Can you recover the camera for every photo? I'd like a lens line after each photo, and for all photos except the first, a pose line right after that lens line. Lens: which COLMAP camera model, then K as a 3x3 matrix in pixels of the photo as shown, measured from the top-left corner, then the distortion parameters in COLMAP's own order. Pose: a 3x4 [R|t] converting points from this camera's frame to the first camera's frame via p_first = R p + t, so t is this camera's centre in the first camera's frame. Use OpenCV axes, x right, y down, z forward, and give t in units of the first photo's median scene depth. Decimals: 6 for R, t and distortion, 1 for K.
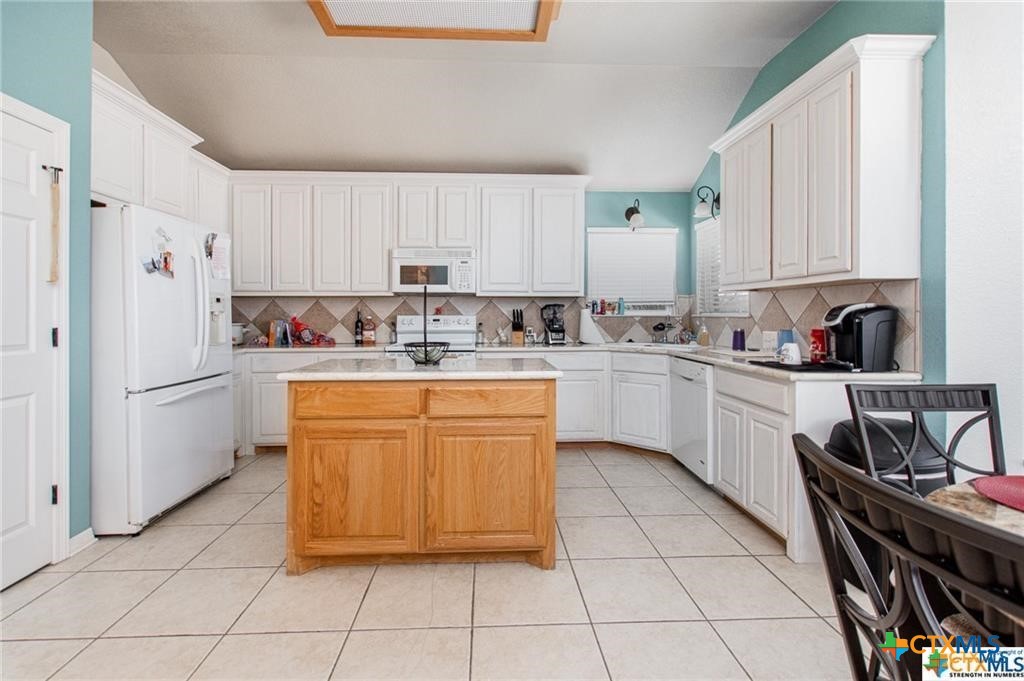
lens RADIAL K [[452.7, 0, 508.0], [0, 452.7, 317.2], [0, 0, 1]] dist [-0.000149, -0.000549]
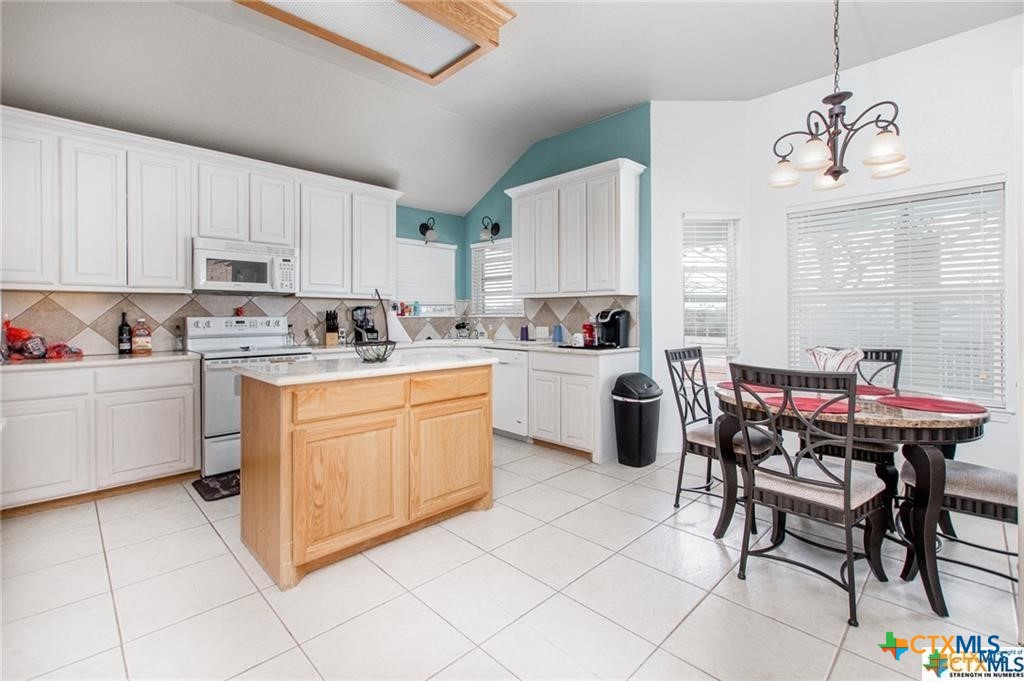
lens RADIAL K [[452.7, 0, 508.0], [0, 452.7, 317.2], [0, 0, 1]] dist [-0.000149, -0.000549]
pose [[0.748004, -0.004231, 0.663681, -0.378542], [0.006028, 0.999982, -0.000419, -0.000024], [-0.663667, 0.004315, 0.748016, -0.011632]]
